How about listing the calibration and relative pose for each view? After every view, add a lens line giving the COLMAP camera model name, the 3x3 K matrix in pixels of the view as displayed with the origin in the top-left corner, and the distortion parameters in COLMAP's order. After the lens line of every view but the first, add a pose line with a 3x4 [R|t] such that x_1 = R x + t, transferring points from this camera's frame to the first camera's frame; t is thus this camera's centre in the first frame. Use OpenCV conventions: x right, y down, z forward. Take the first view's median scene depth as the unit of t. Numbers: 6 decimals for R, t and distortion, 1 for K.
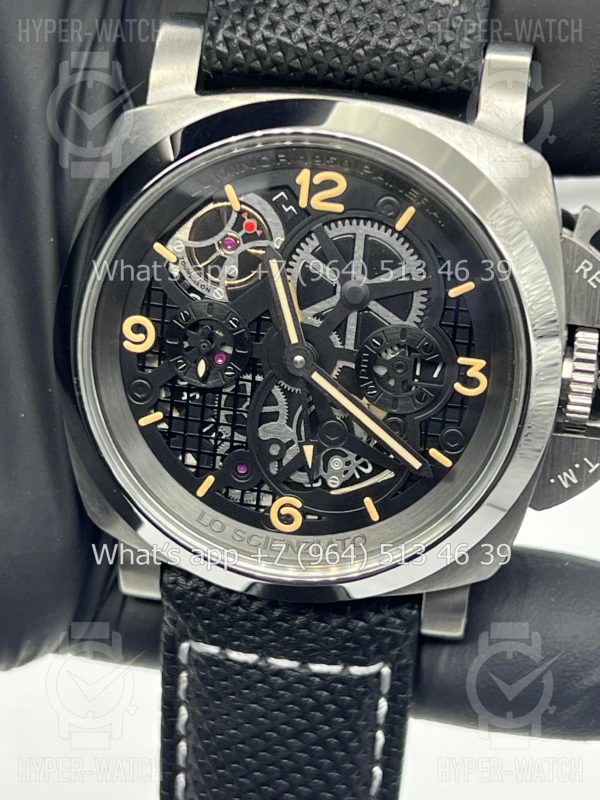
lens RADIAL K [[1851.7, 0, 289.4], [0, 1851.7, 415.5], [0, 0, 1]] dist [0.178832, -0.491771]
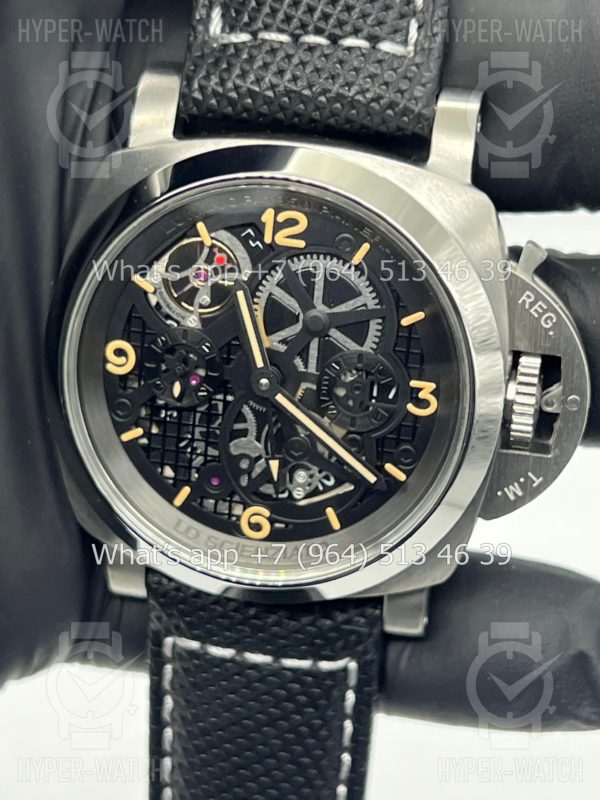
lens RADIAL K [[1851.7, 0, 289.4], [0, 1851.7, 415.5], [0, 0, 1]] dist [0.178832, -0.491771]
pose [[0.999221, 0.004196, -0.039241, 0.061974], [-0.003655, 0.999898, 0.013832, -0.025332], [0.039295, -0.013678, 0.999134, -0.089473]]
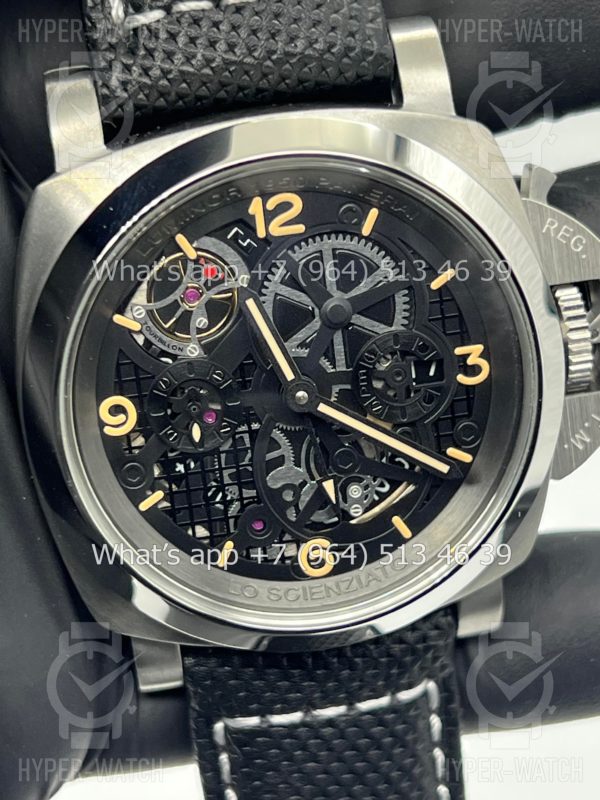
lens RADIAL K [[1851.7, 0, 289.4], [0, 1851.7, 415.5], [0, 0, 1]] dist [0.178832, -0.491771]
pose [[0.937549, -0.268807, 0.220784, -0.206650], [0.268451, 0.962755, 0.032199, -0.051212], [-0.221216, 0.029082, 0.974791, 0.086629]]
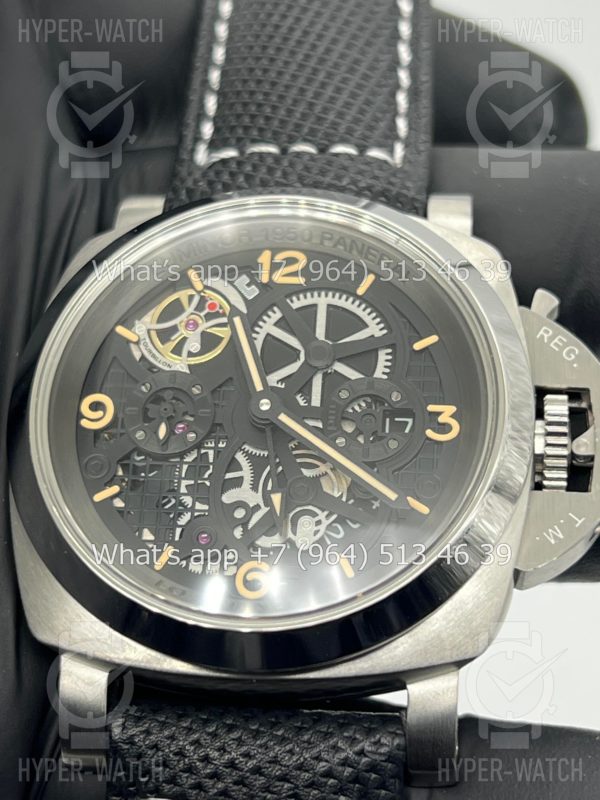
lens RADIAL K [[1851.7, 0, 289.4], [0, 1851.7, 415.5], [0, 0, 1]] dist [0.178832, -0.491771]
pose [[0.998367, 0.001487, 0.057112, -0.036644], [0.033581, 0.793471, -0.607681, 0.555311], [-0.046220, 0.608606, 0.792125, 0.232273]]
